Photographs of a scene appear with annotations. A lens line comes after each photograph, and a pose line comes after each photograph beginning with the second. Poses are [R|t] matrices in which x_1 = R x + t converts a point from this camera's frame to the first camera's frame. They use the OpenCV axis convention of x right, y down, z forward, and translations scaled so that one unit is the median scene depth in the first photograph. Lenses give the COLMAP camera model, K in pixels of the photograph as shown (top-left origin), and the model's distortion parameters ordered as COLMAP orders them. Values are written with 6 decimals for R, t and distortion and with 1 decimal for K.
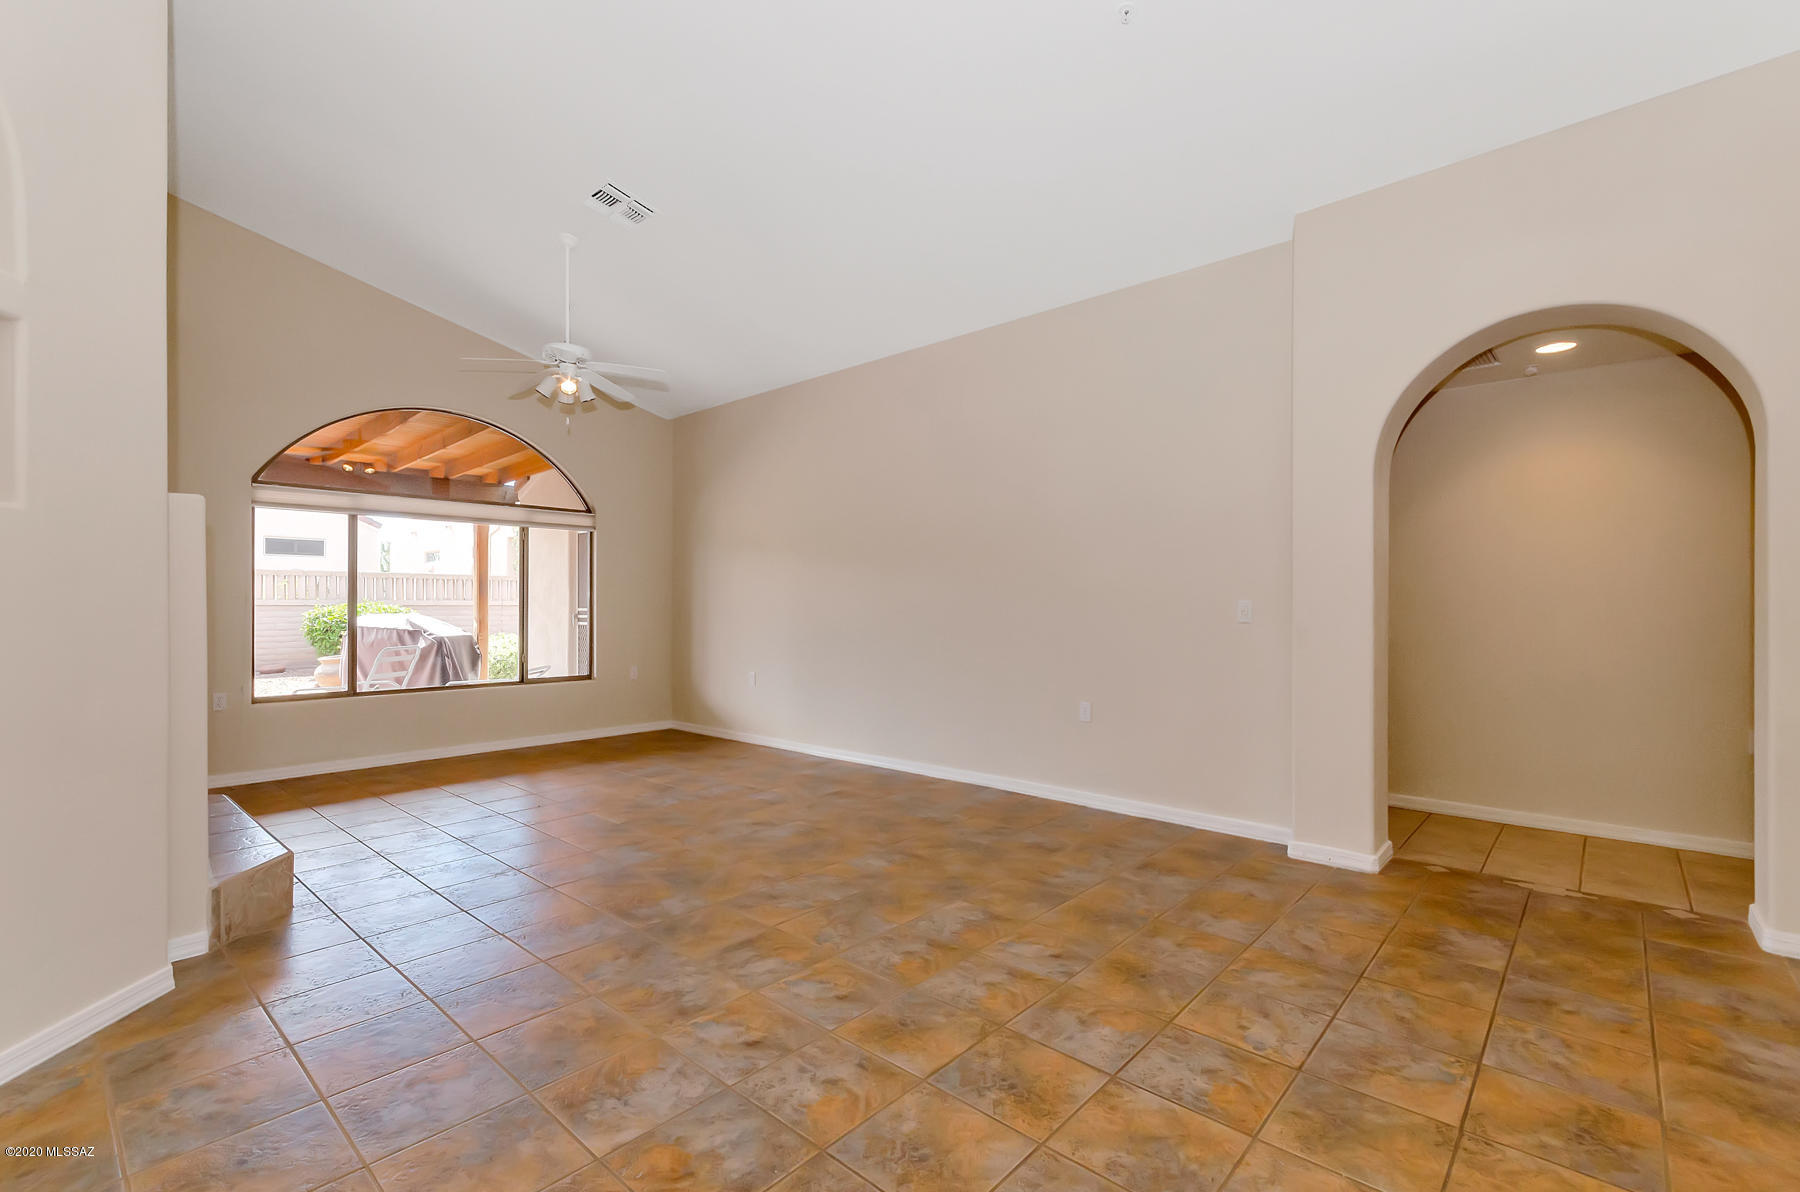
lens RADIAL K [[785.1, 0, 903.2], [0, 785.1, 607.7], [0, 0, 1]] dist [0.002829, 0.001291]
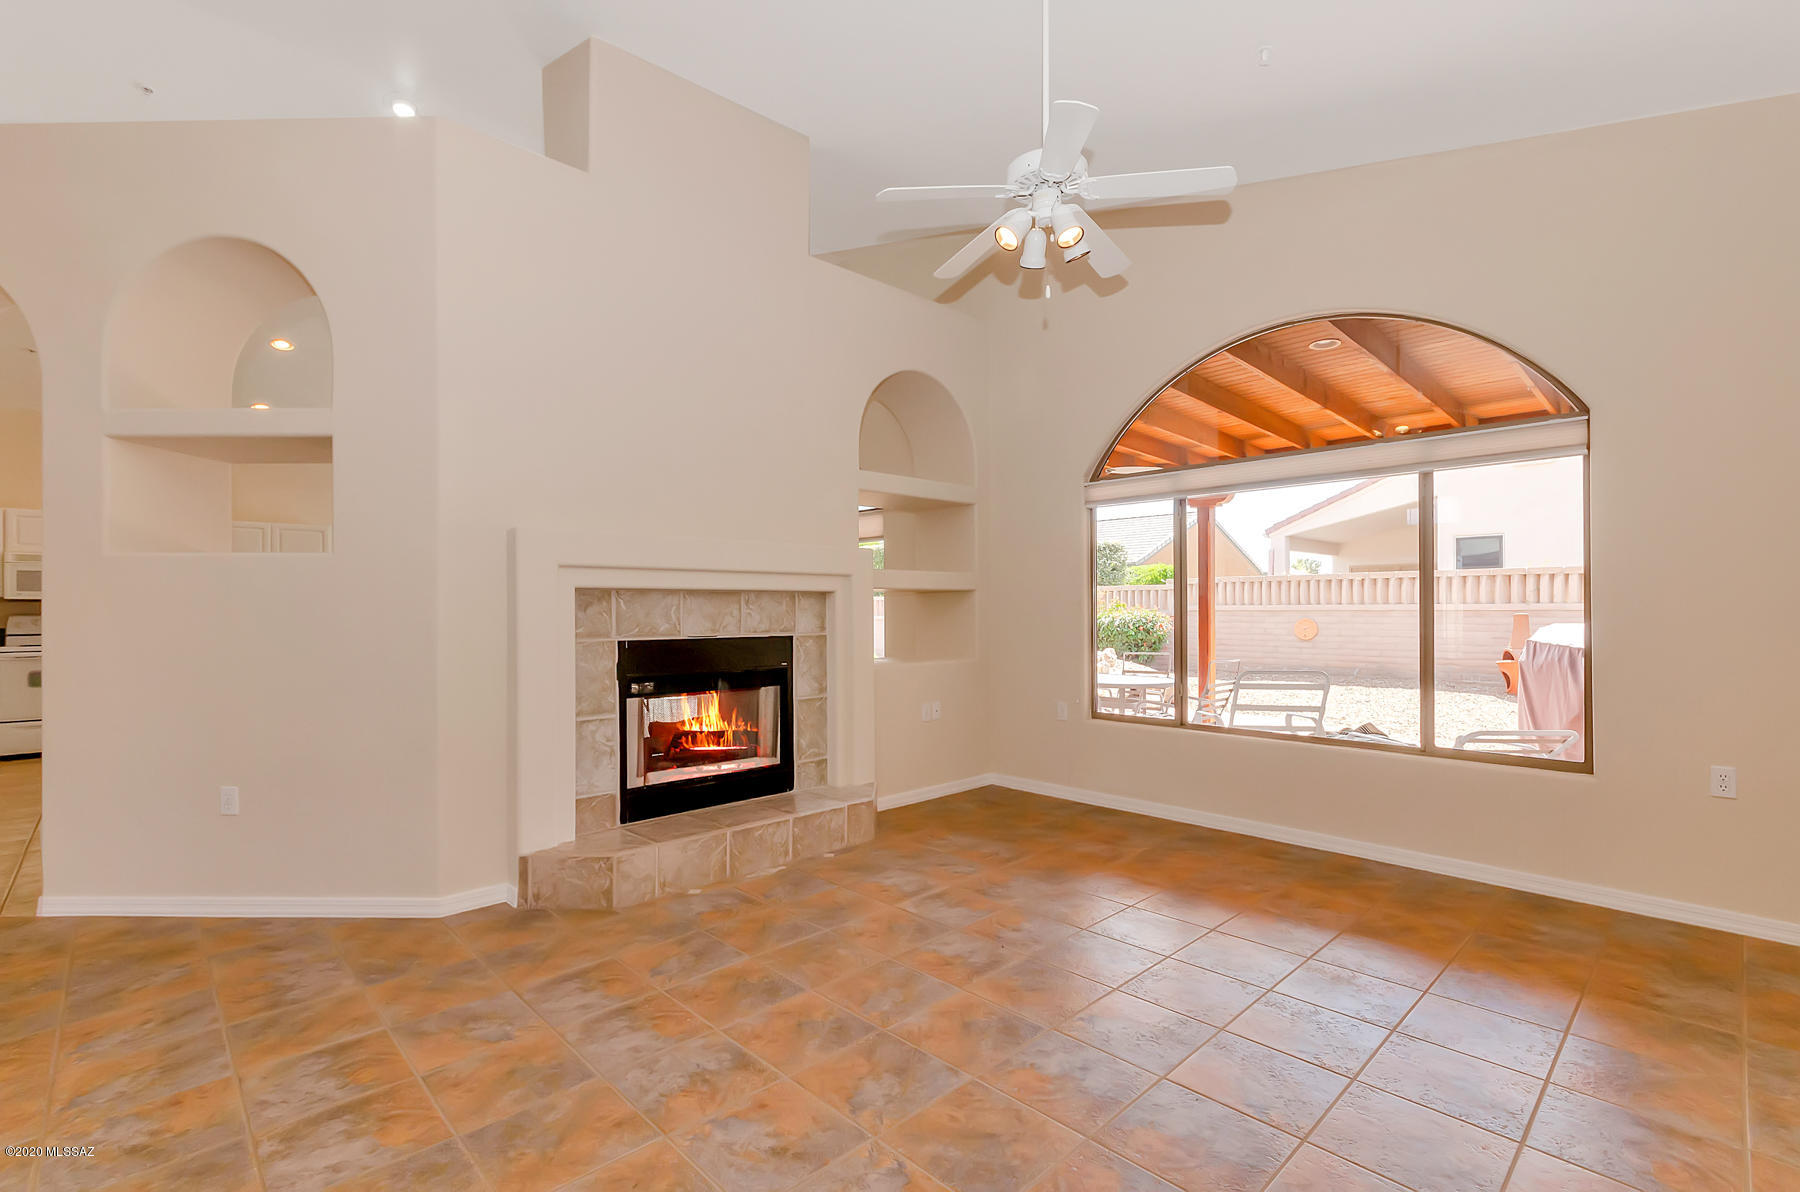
lens RADIAL K [[805.9, 0, 895.7], [0, 805.9, 613.2], [0, 0, 1]] dist [0.005092, 0.001185]
pose [[-0.079978, 0.002552, -0.996793, 0.317981], [0.000372, 0.999997, 0.002530, -0.012201], [0.996797, -0.000168, -0.079979, 1.853593]]
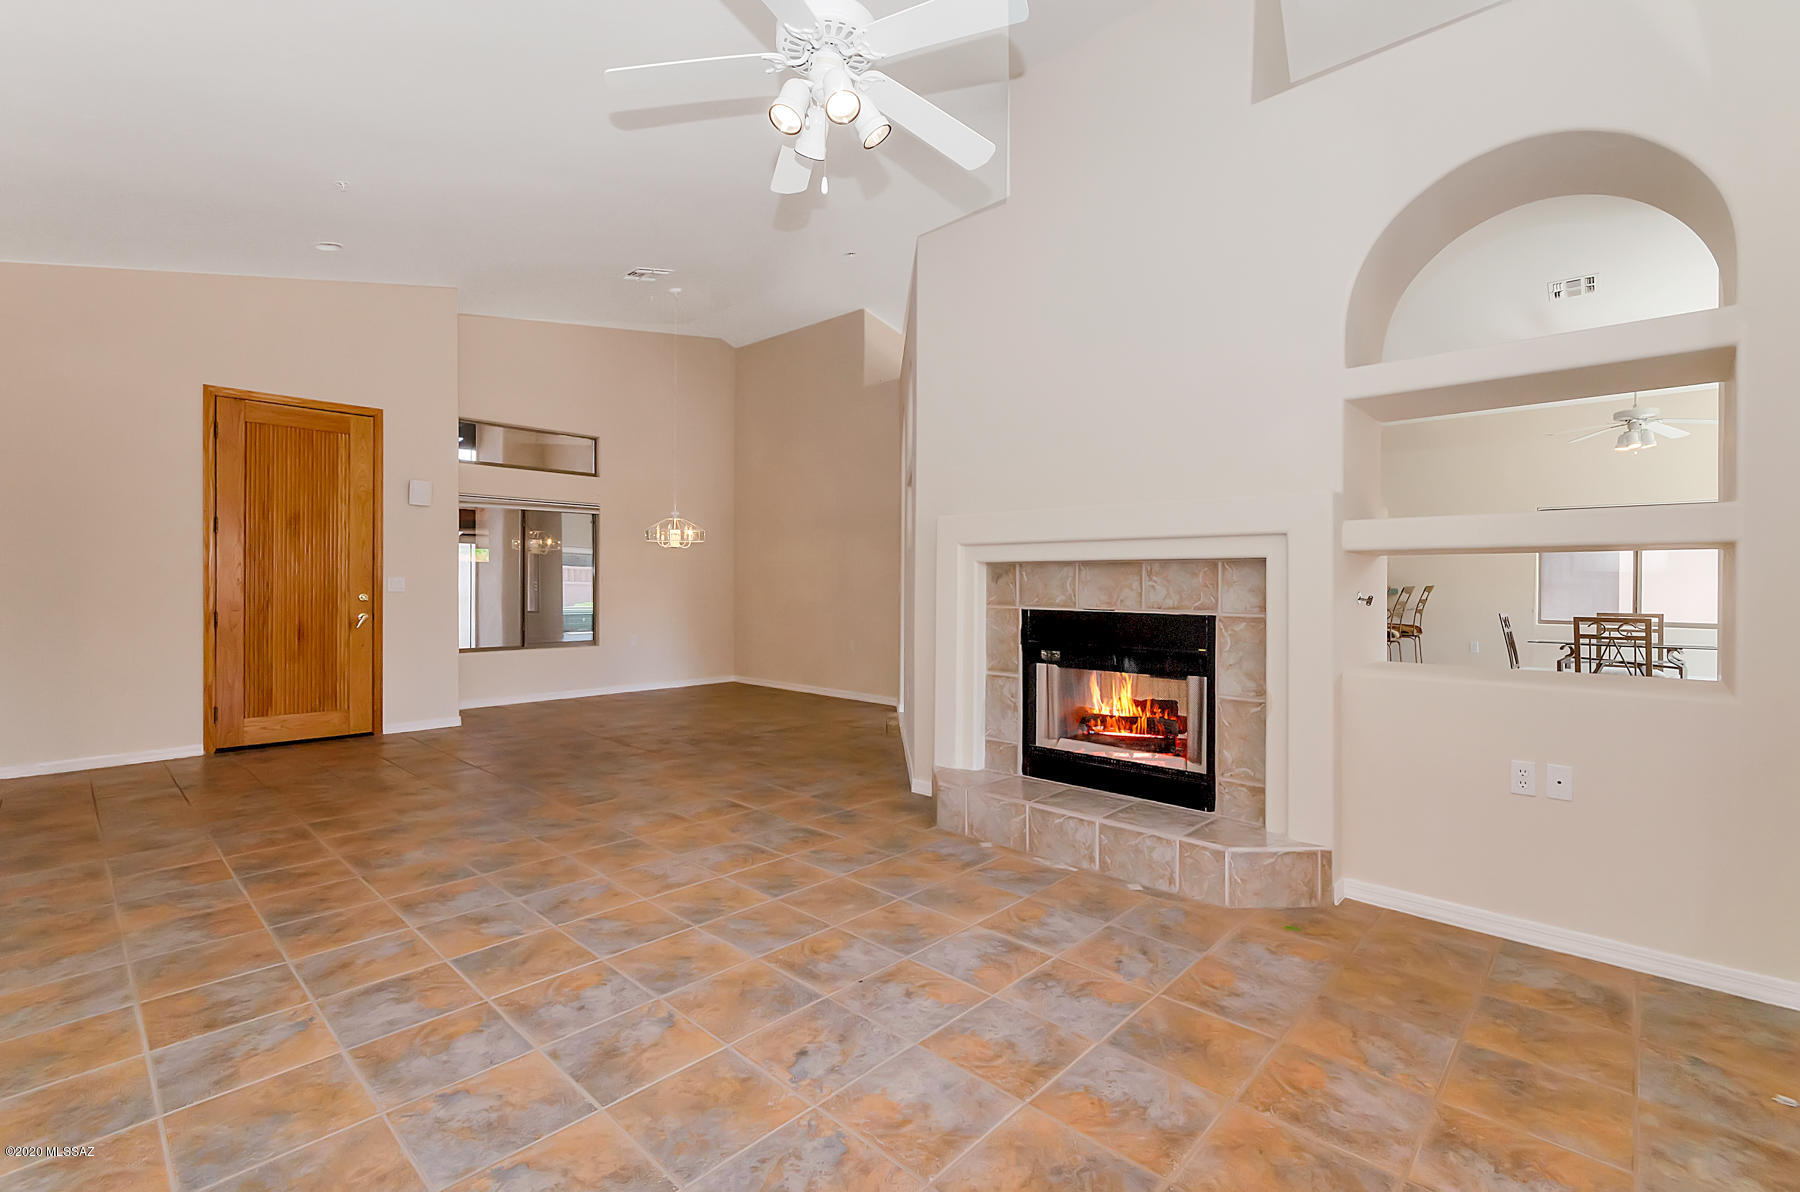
lens RADIAL K [[798.3, 0, 906.3], [0, 798.3, 588.3], [0, 0, 1]] dist [-0.000624, 0.000085]
pose [[-0.999719, -0.007118, 0.022594, -0.962299], [-0.006875, 0.999918, 0.010830, -0.016634], [-0.022669, 0.010672, -0.999686, 2.899973]]
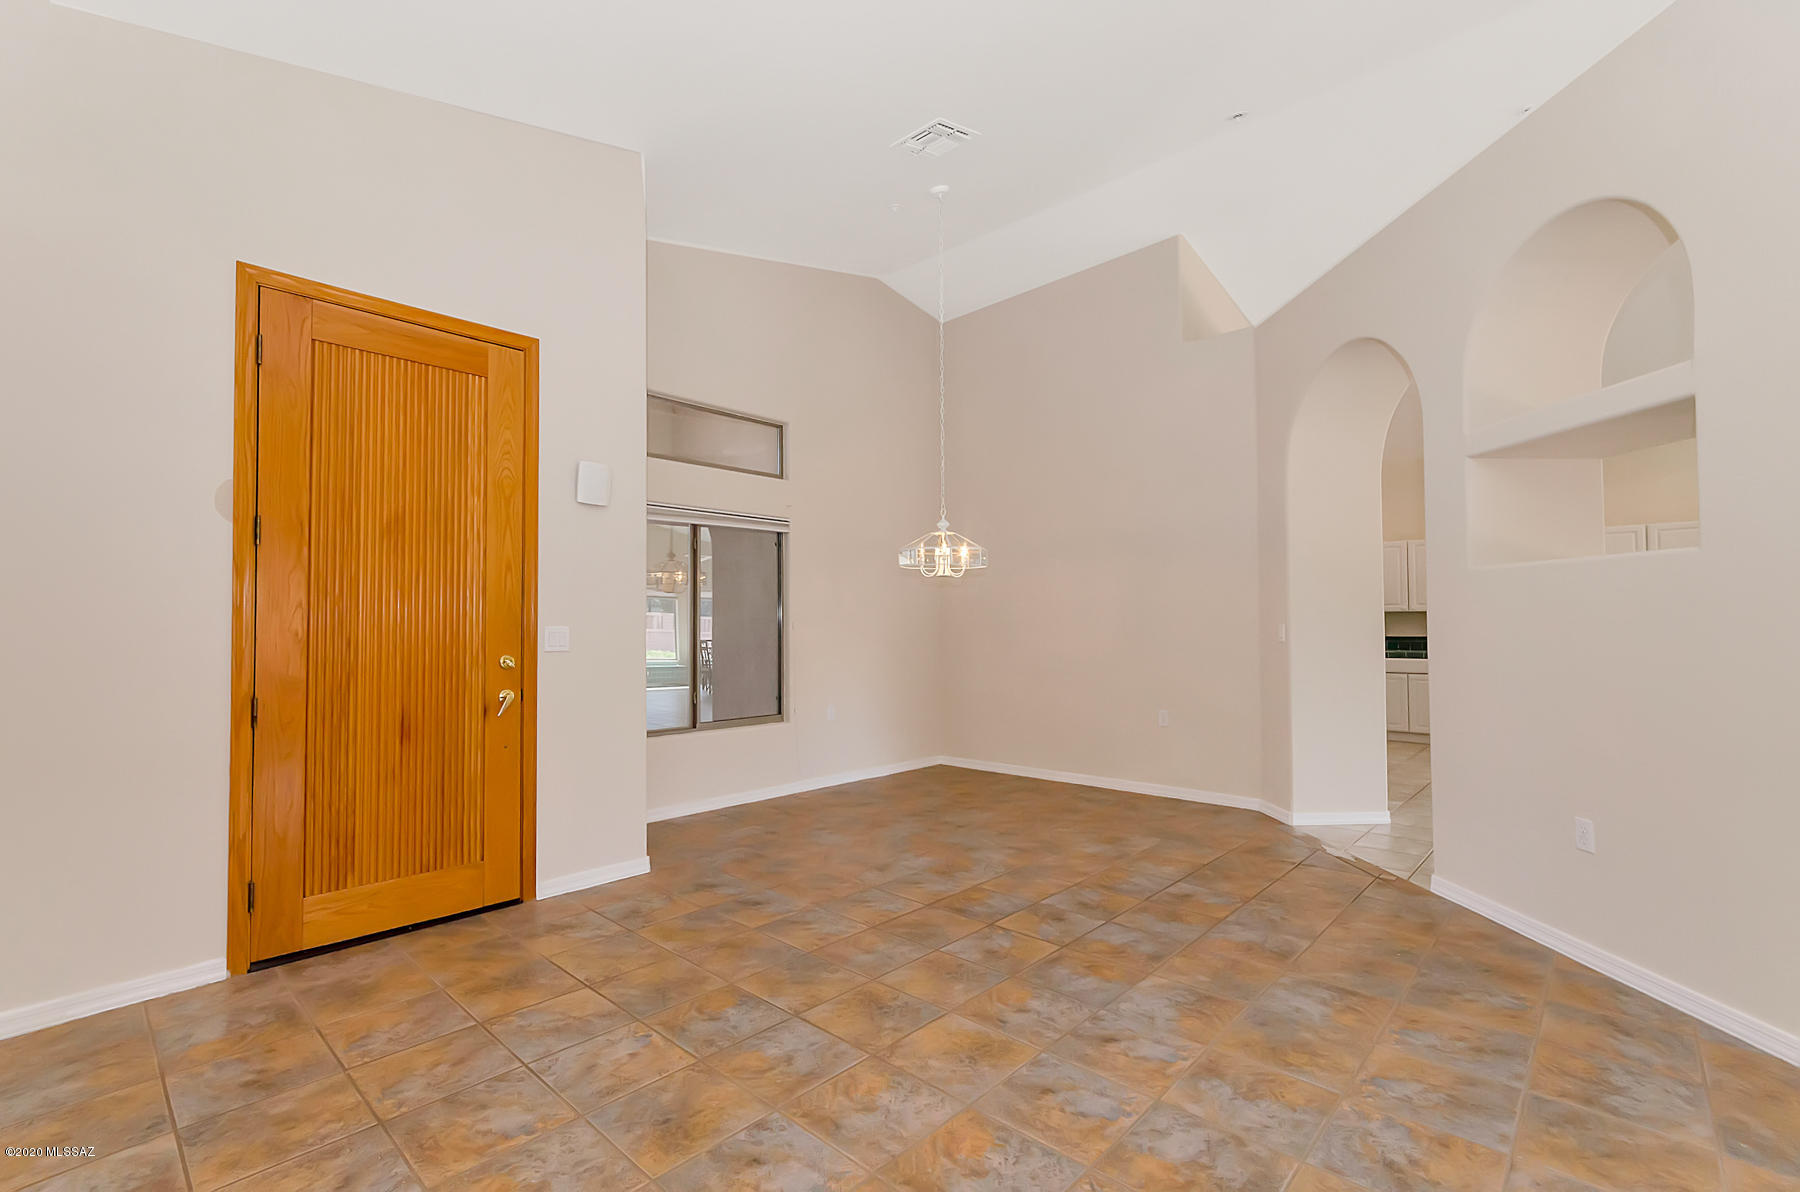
lens RADIAL K [[785.1, 0, 903.2], [0, 785.1, 607.7], [0, 0, 1]] dist [0.002829, 0.001291]
pose [[-0.999822, 0.004380, 0.018367, 0.060223], [0.004035, 0.999815, -0.018795, -0.016439], [-0.018446, -0.018717, -0.999655, 1.835635]]
